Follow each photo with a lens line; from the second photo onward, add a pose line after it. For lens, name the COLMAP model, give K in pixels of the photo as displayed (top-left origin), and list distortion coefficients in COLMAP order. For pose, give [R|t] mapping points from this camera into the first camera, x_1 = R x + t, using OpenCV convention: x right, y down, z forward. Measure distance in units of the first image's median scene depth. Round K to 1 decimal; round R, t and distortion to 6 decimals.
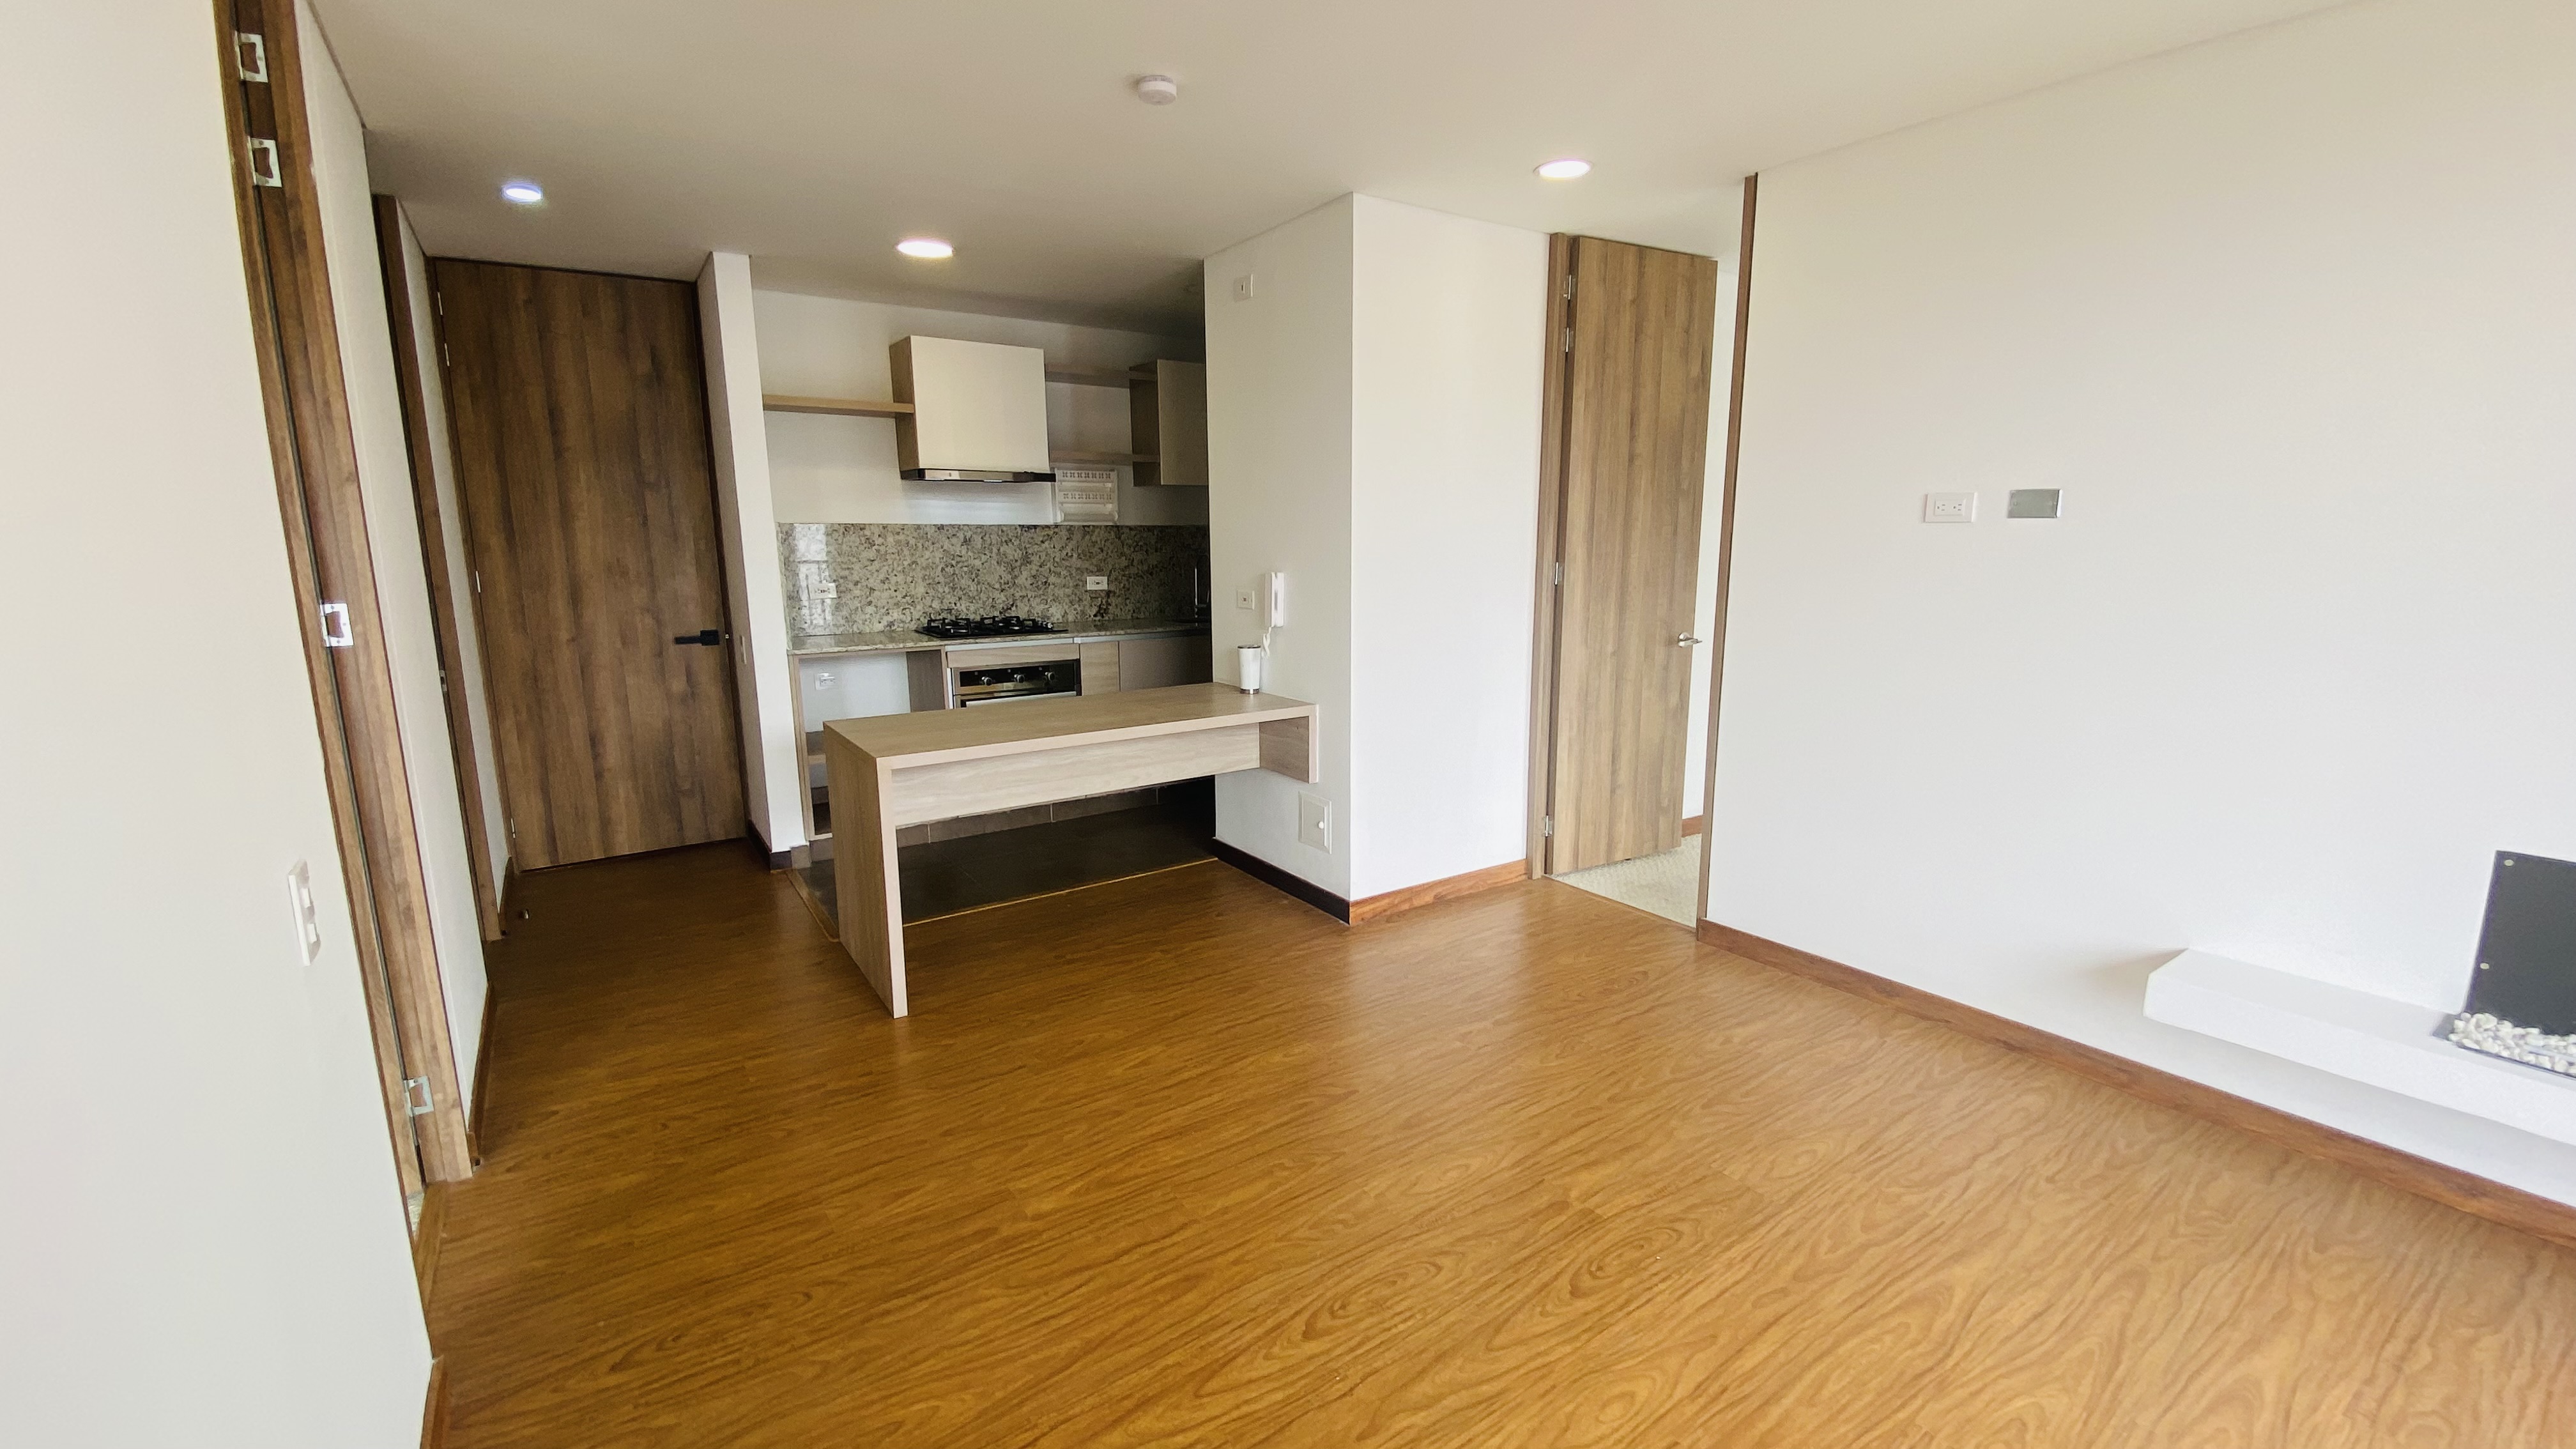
lens RADIAL K [[1039.0, 0, 1302.5], [0, 1039.0, 729.9], [0, 0, 1]] dist [0.002014, -0.011451]
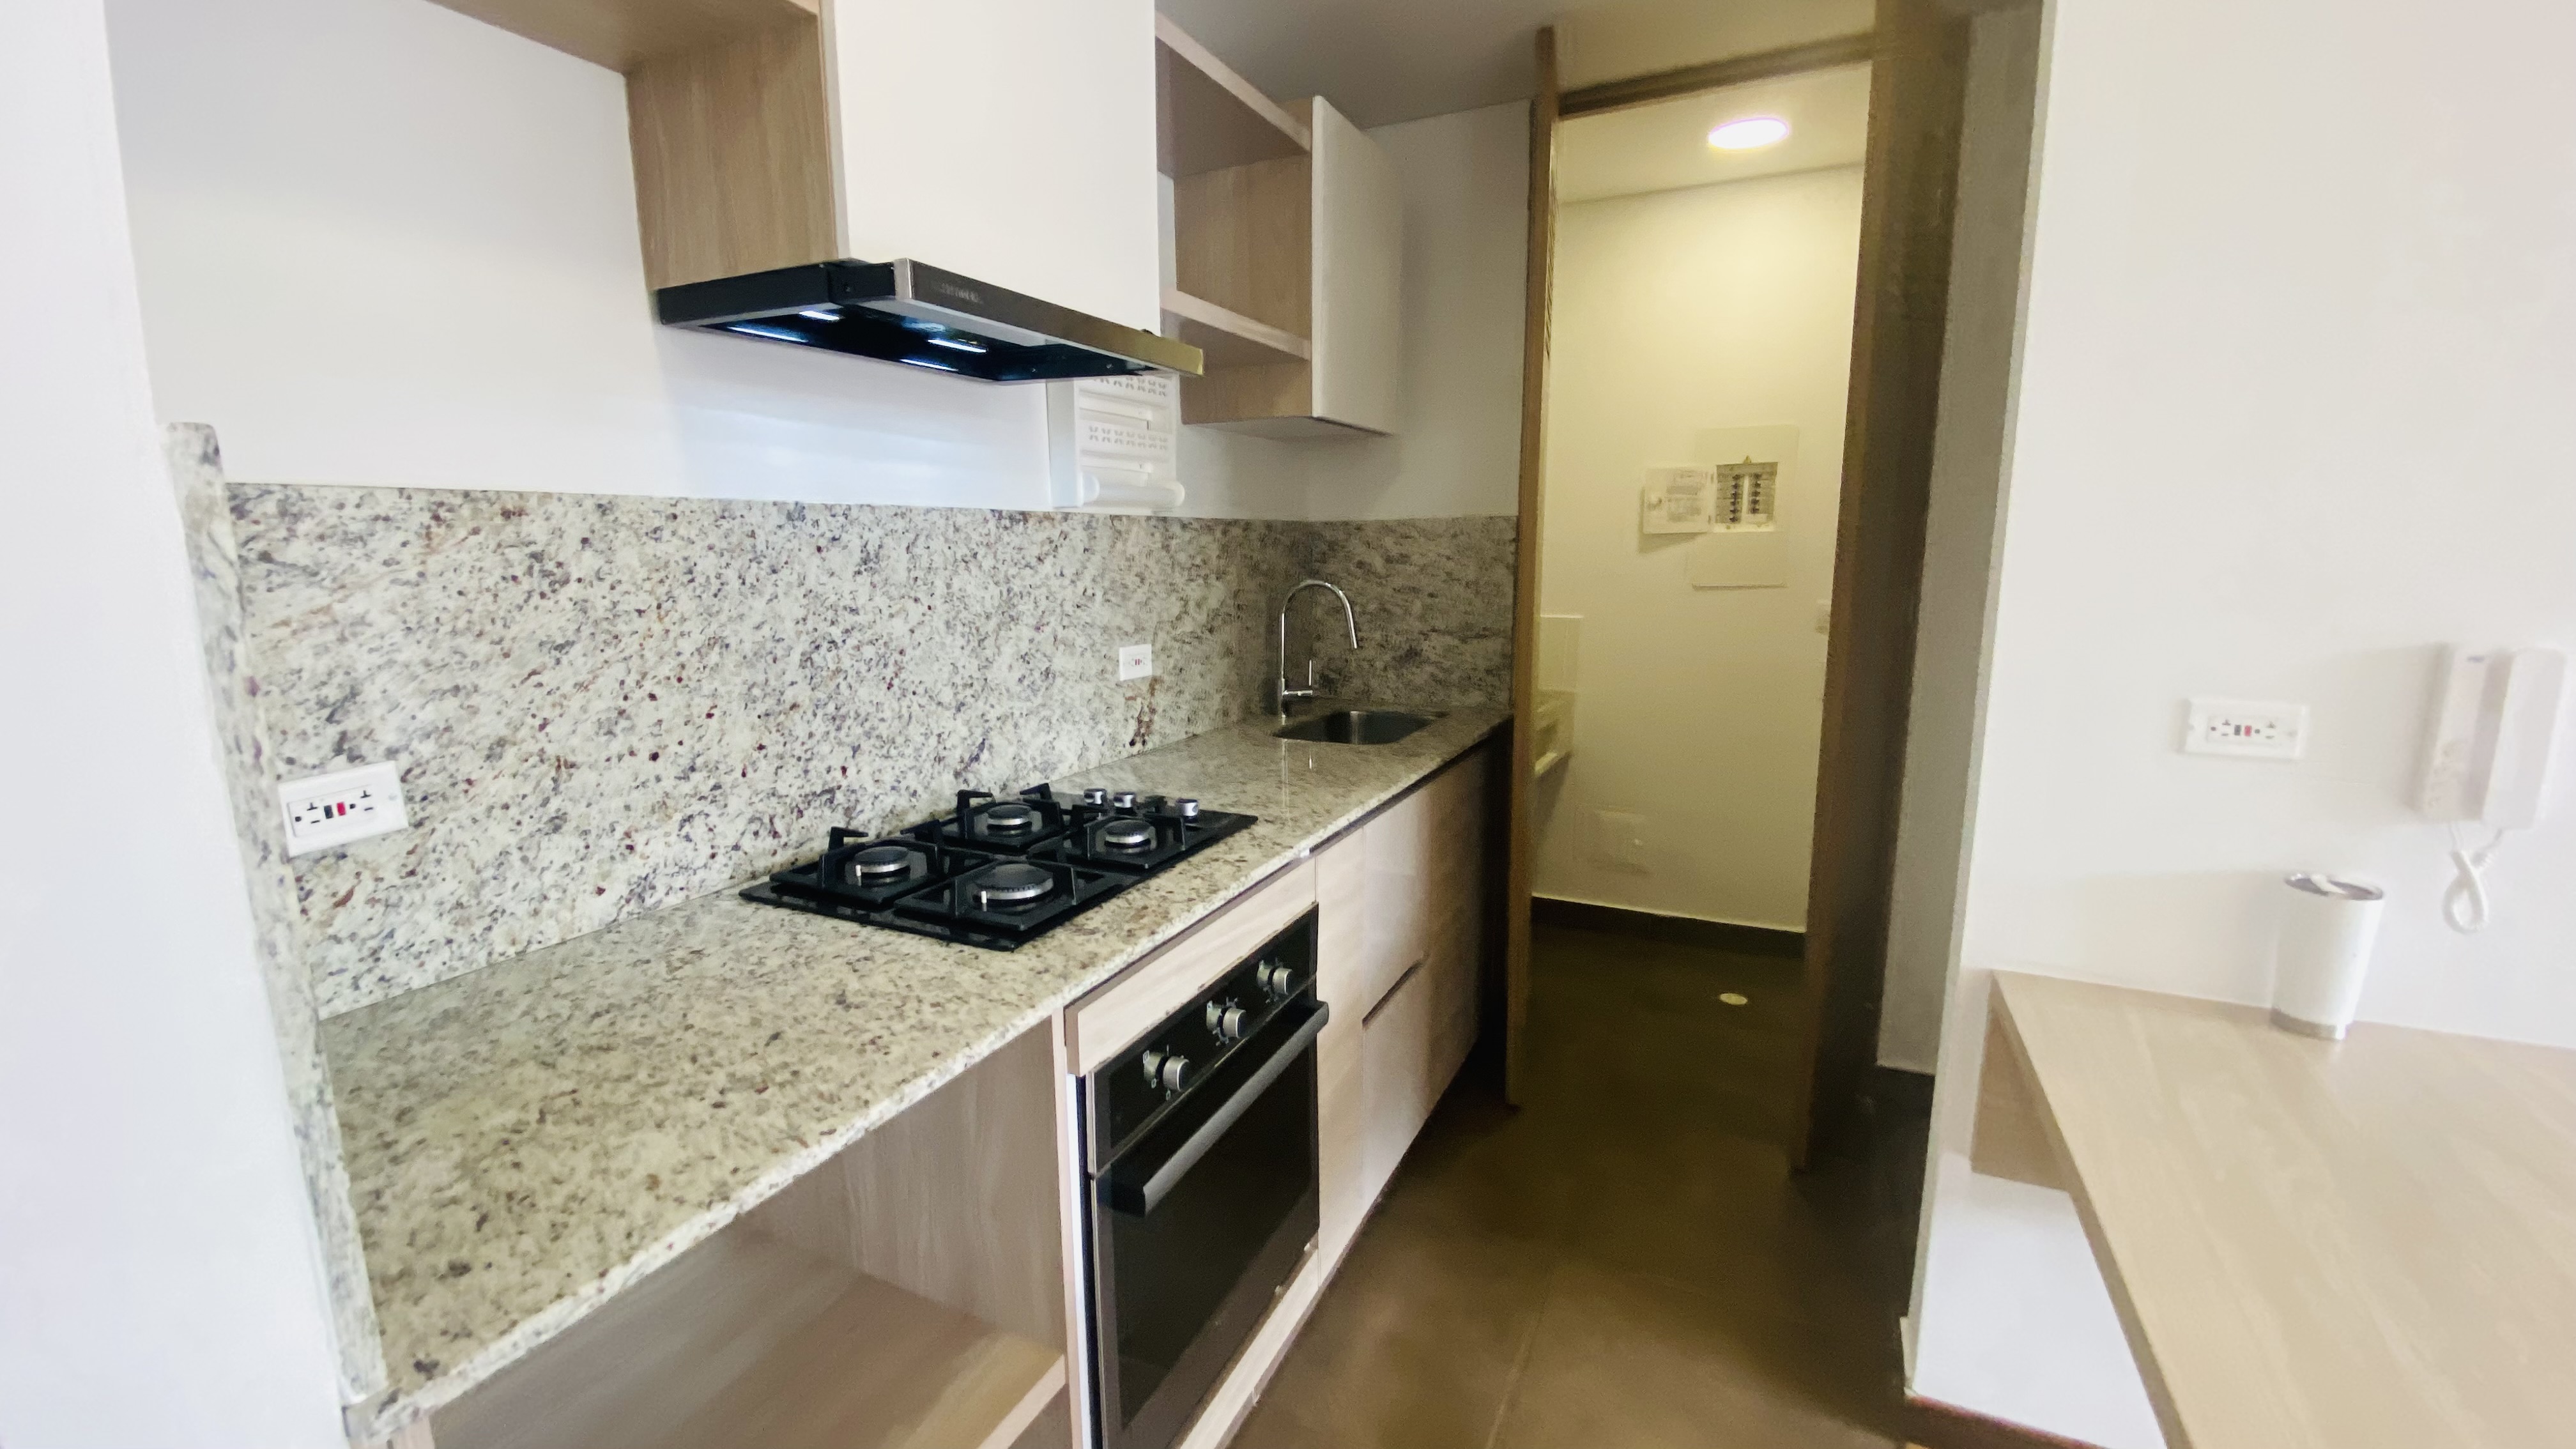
lens RADIAL K [[1039.0, 0, 1269.8], [0, 1039.0, 721.8], [0, 0, 1]] dist [0.002014, -0.011451]
pose [[0.880443, -0.085431, 0.466392, -0.405940], [0.092912, 0.995650, 0.006980, -0.139926], [-0.464959, 0.037188, 0.884551, 0.754338]]
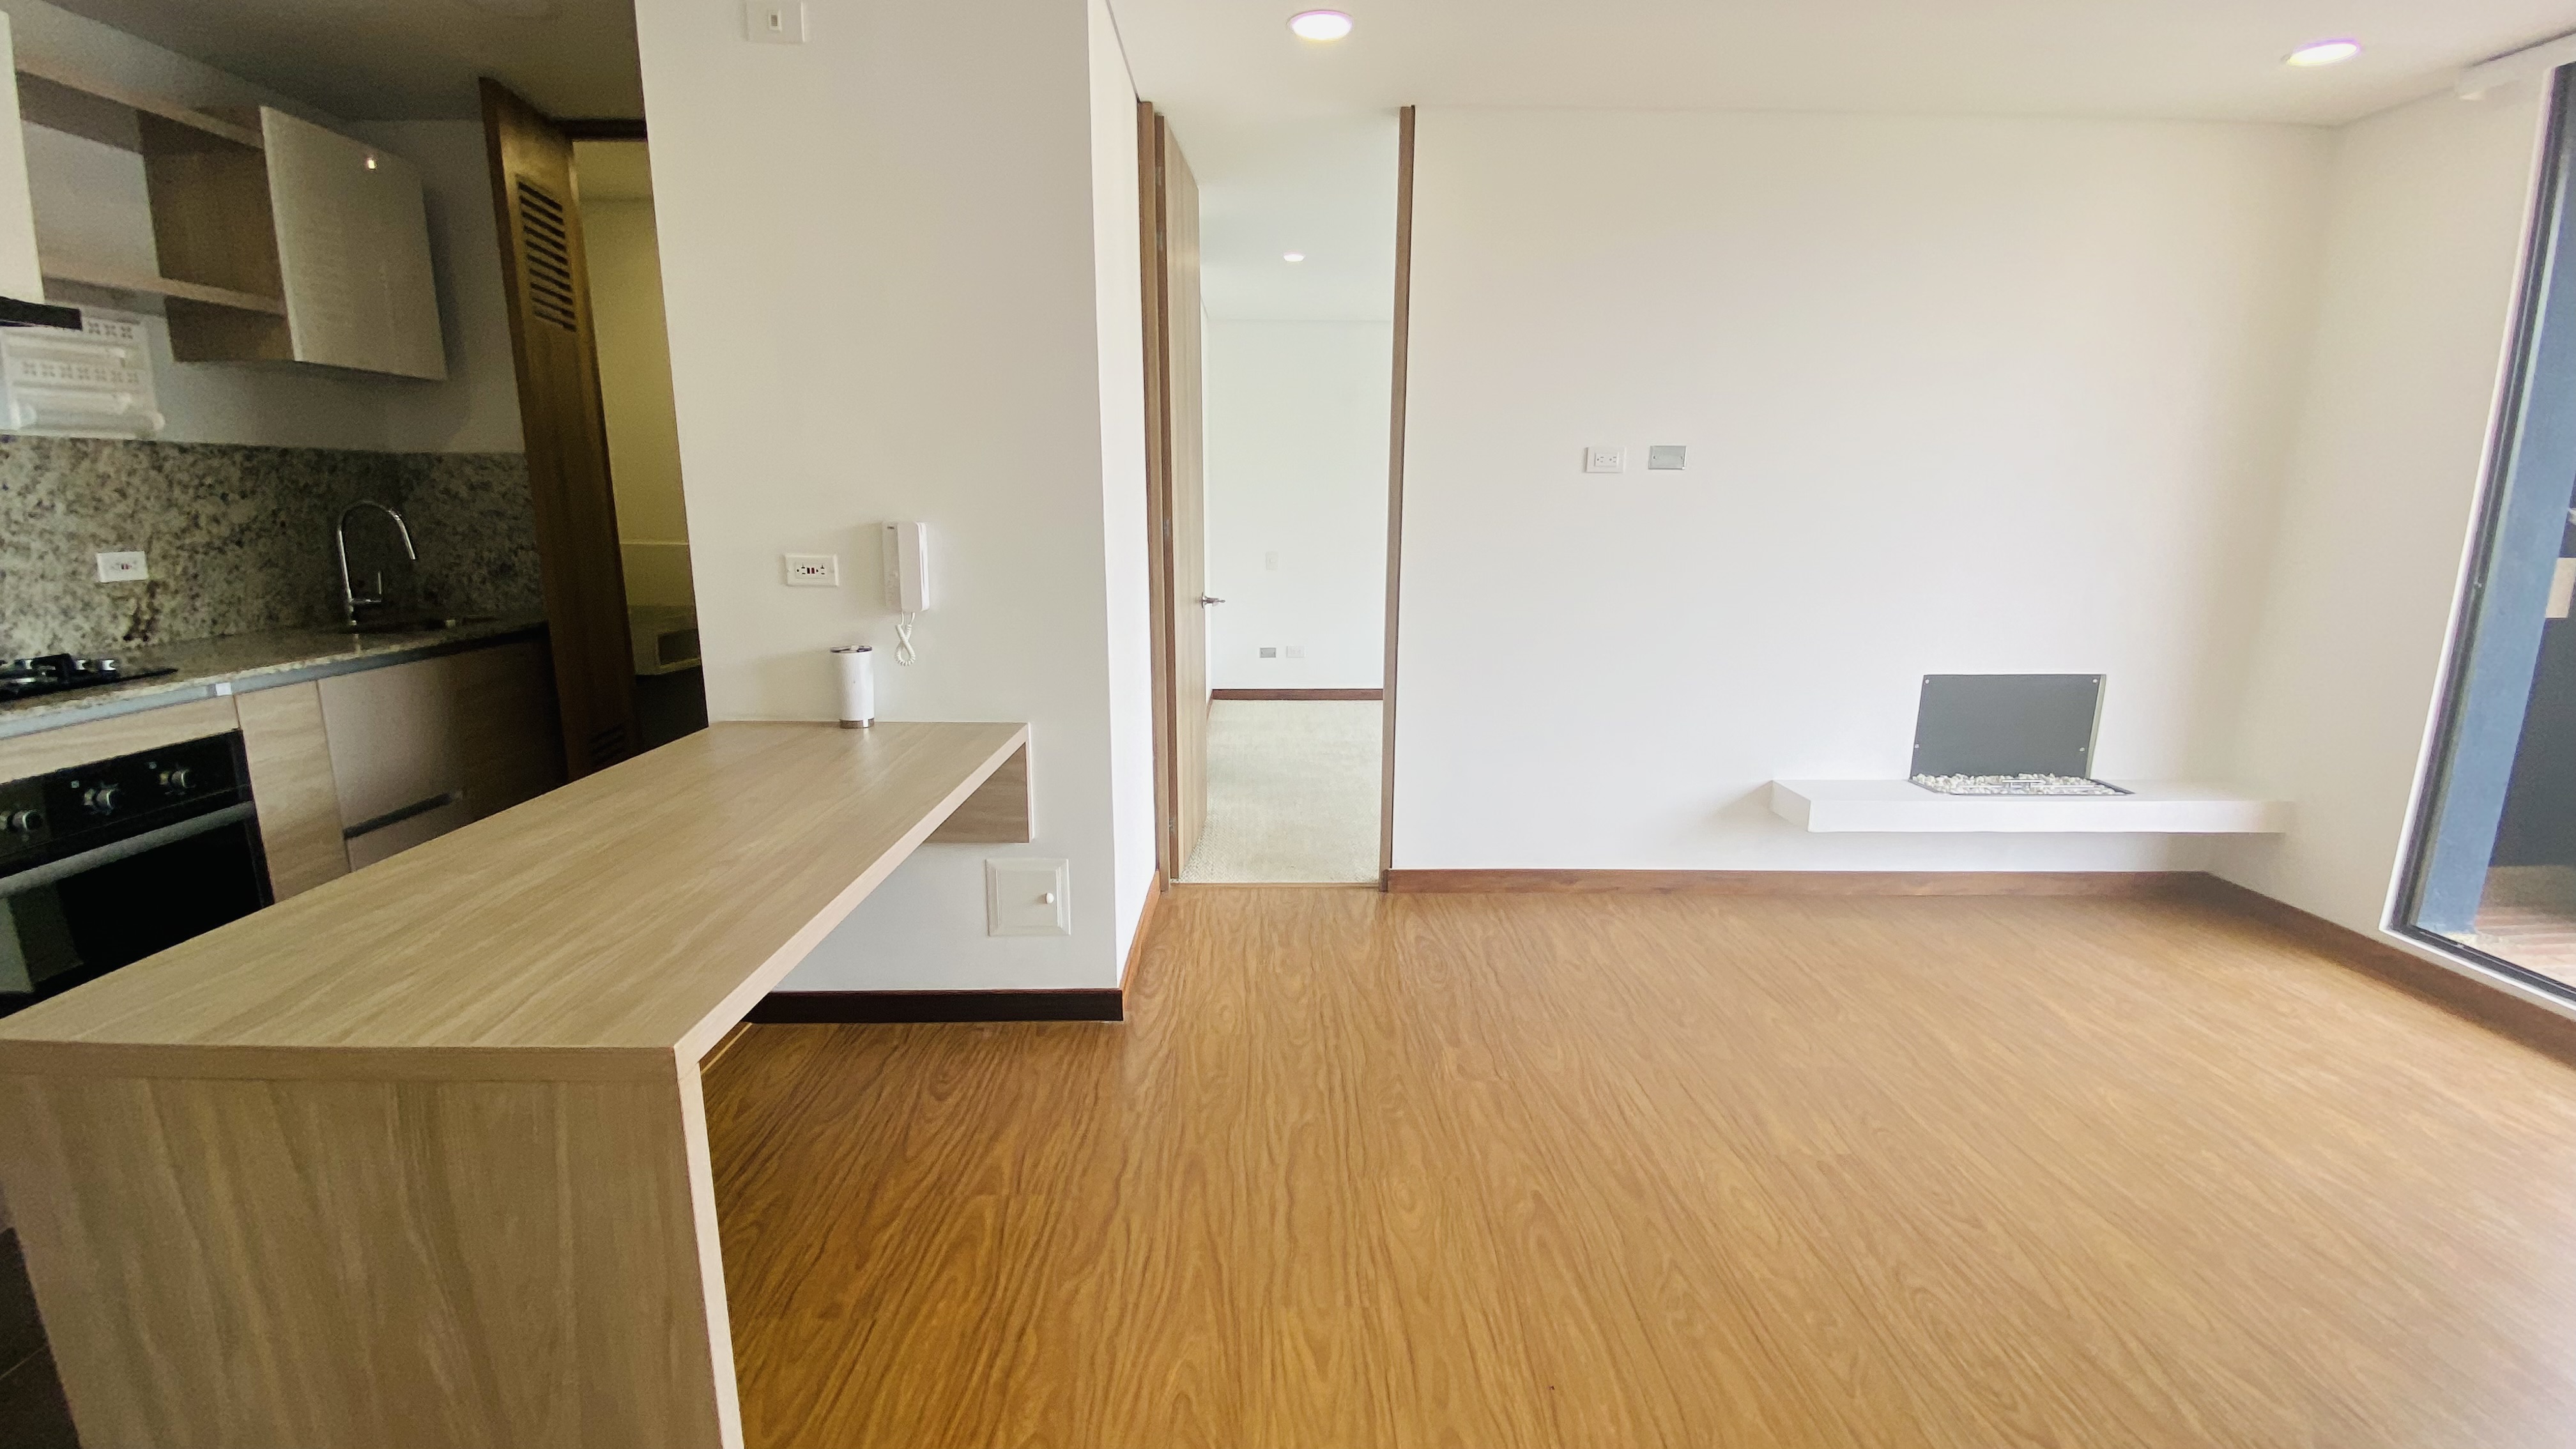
lens RADIAL K [[1039.0, 0, 1286.9], [0, 1039.0, 711.6], [0, 0, 1]] dist [0.002014, -0.011451]
pose [[0.551773, -0.155715, 0.819328, -0.351430], [0.142824, 0.985545, 0.091121, -0.055038], [-0.821674, 0.066741, 0.566037, 0.393713]]
